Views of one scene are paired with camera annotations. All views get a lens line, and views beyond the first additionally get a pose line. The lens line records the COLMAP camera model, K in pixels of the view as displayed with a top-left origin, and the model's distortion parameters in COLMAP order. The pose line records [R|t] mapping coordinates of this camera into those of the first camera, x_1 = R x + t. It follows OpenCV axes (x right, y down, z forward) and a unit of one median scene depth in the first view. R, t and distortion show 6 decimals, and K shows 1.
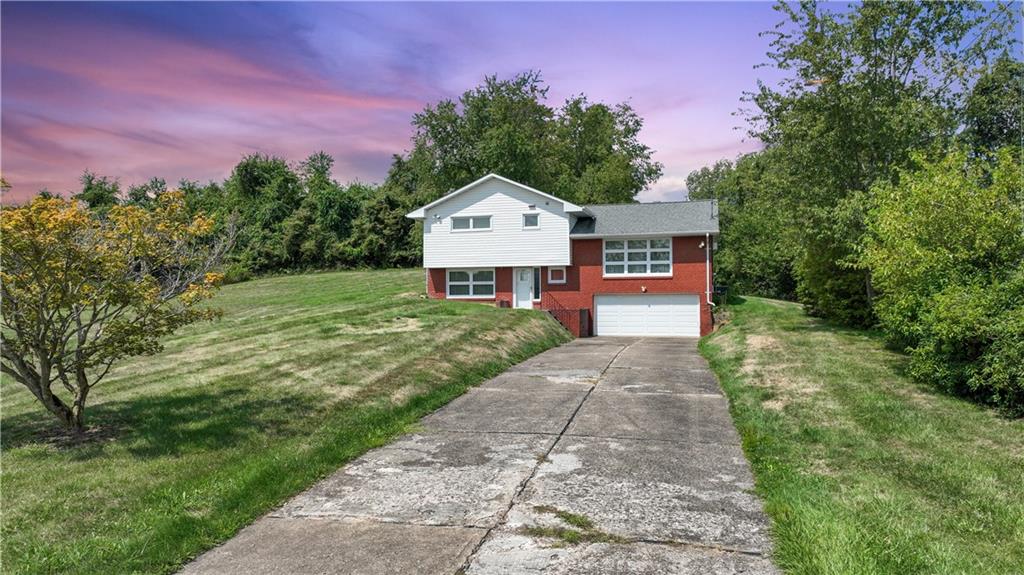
lens RADIAL K [[725.2, 0, 508.9], [0, 725.2, 286.5], [0, 0, 1]] dist [-0.003345, 0.004899]
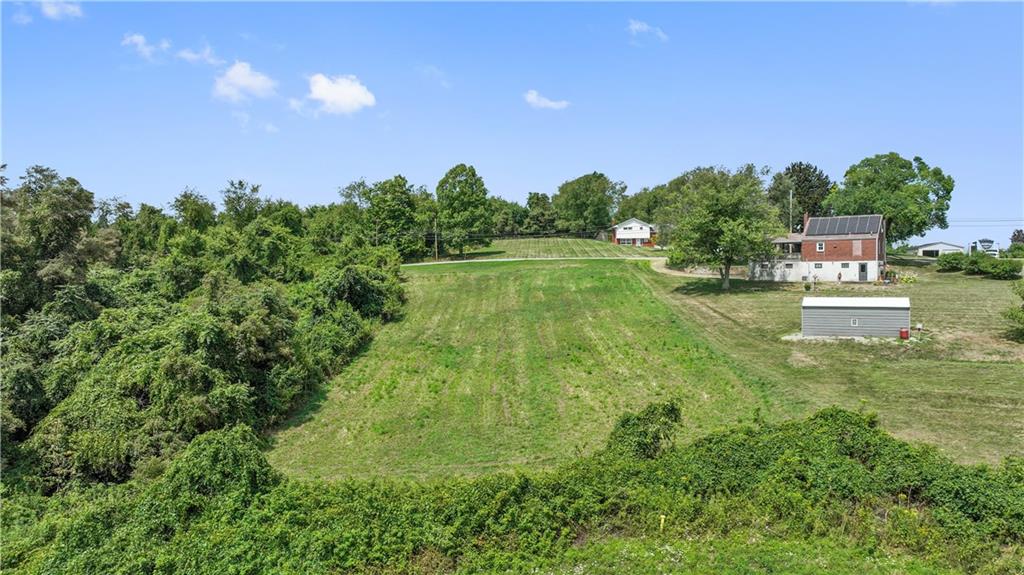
lens RADIAL K [[725.2, 0, 508.9], [0, 725.2, 283.1], [0, 0, 1]] dist [-0.003345, 0.004899]
pose [[0.967752, -0.010083, 0.251702, -1.928342], [-0.000371, 0.999141, 0.041450, 0.066414], [-0.251904, -0.040207, 0.966917, -3.240975]]
